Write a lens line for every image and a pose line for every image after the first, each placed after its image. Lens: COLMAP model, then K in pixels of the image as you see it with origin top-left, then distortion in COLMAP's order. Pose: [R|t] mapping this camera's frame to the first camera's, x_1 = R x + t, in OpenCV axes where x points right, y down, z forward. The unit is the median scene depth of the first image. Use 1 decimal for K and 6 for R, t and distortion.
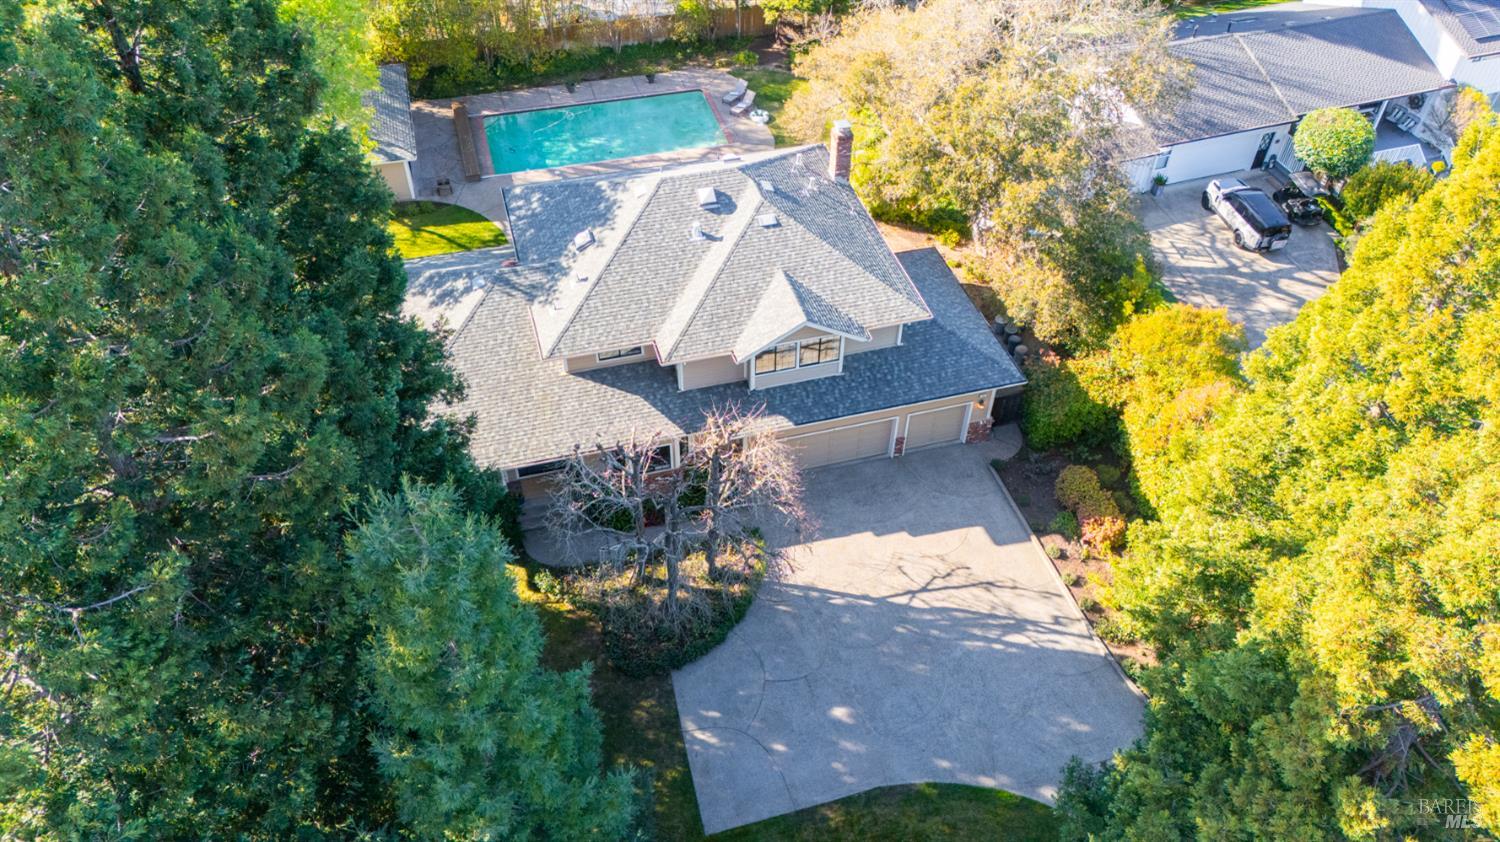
lens RADIAL K [[1080.5, 0, 749.3], [0, 1080.5, 448.3], [0, 0, 1]] dist [0.053258, -0.000659]
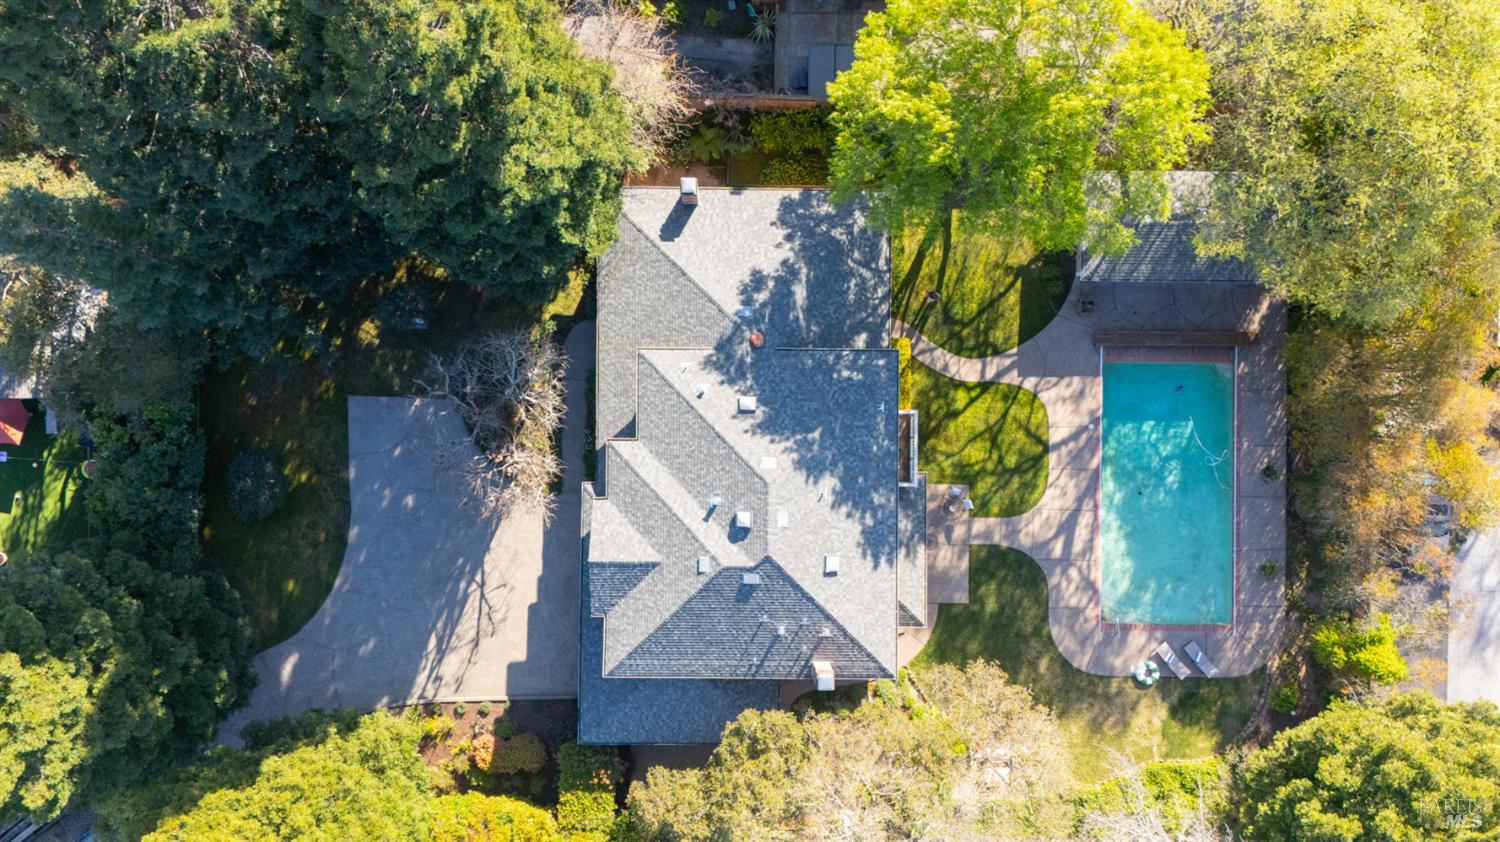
lens RADIAL K [[1049.9, 0, 746.3], [0, 1049.9, 398.5], [0, 0, 1]] dist [0.049964, -0.001374]
pose [[-0.279556, 0.959851, -0.023138, -0.133443], [-0.701079, -0.187604, 0.687963, -0.947649], [0.656001, 0.208546, 0.725377, 0.201570]]
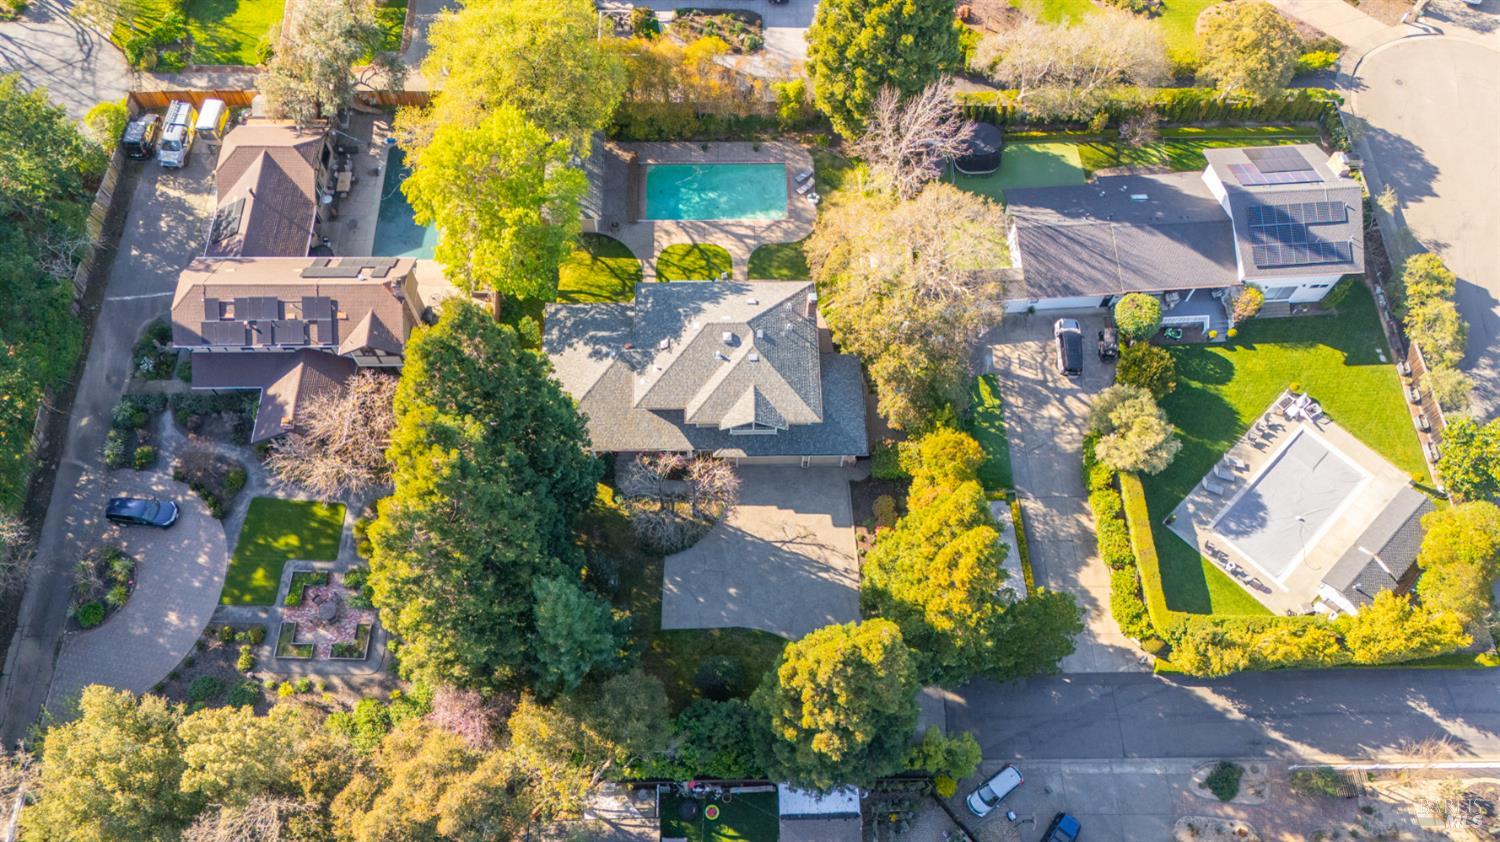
lens RADIAL K [[1004.1, 0, 752.2], [0, 1004.1, 461.2], [0, 0, 1]] dist [0.147868, -0.000256]
pose [[0.968000, 0.231234, -0.097506, 0.240625], [-0.189593, 0.928417, 0.319527, -0.623779], [0.164412, -0.290815, 0.942547, -0.817246]]
